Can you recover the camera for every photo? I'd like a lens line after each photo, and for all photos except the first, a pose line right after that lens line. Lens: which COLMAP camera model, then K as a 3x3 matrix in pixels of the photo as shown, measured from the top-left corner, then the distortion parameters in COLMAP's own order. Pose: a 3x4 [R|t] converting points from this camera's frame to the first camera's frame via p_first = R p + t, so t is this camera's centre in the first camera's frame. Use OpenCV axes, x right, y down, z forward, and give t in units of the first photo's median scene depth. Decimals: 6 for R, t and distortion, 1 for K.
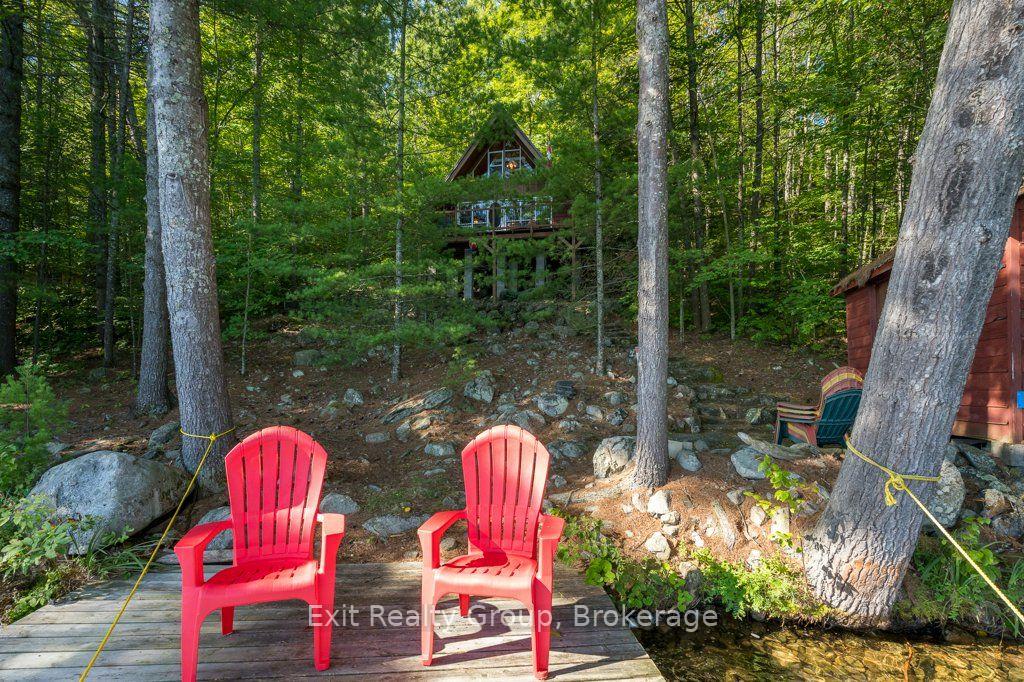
lens RADIAL K [[455.1, 0, 509.0], [0, 455.1, 354.2], [0, 0, 1]] dist [-0.001371, -0.000529]
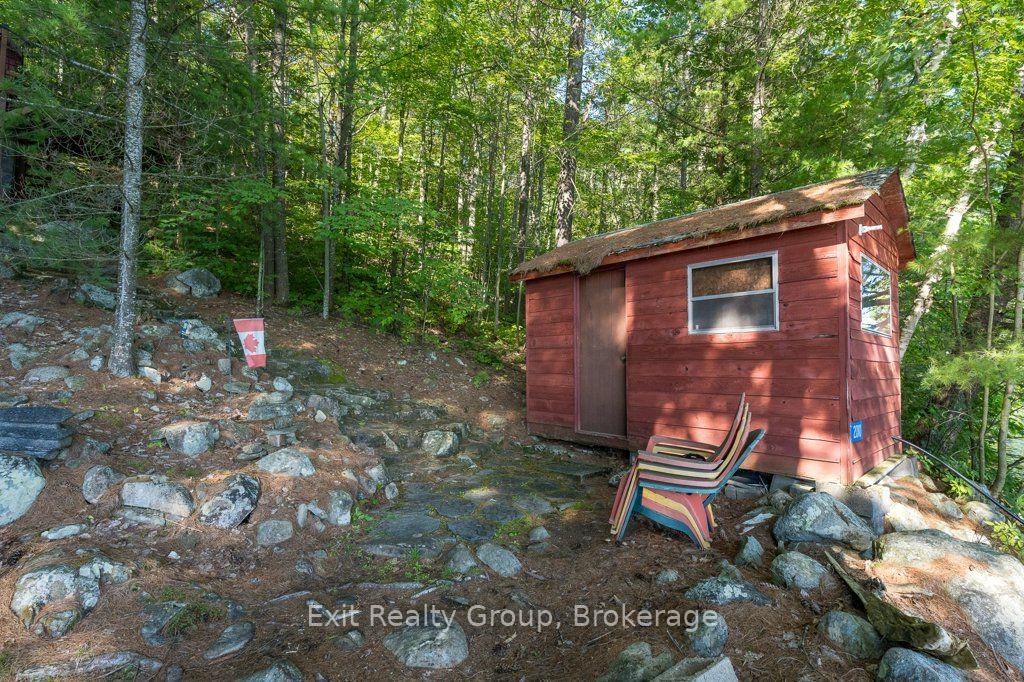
lens RADIAL K [[455.1, 0, 509.0], [0, 455.1, 354.2], [0, 0, 1]] dist [-0.001371, -0.000529]
pose [[0.517620, 0.031504, 0.855031, 0.026179], [-0.072509, 0.997342, 0.007149, -0.003936], [-0.852533, -0.065698, 0.518528, 0.564669]]
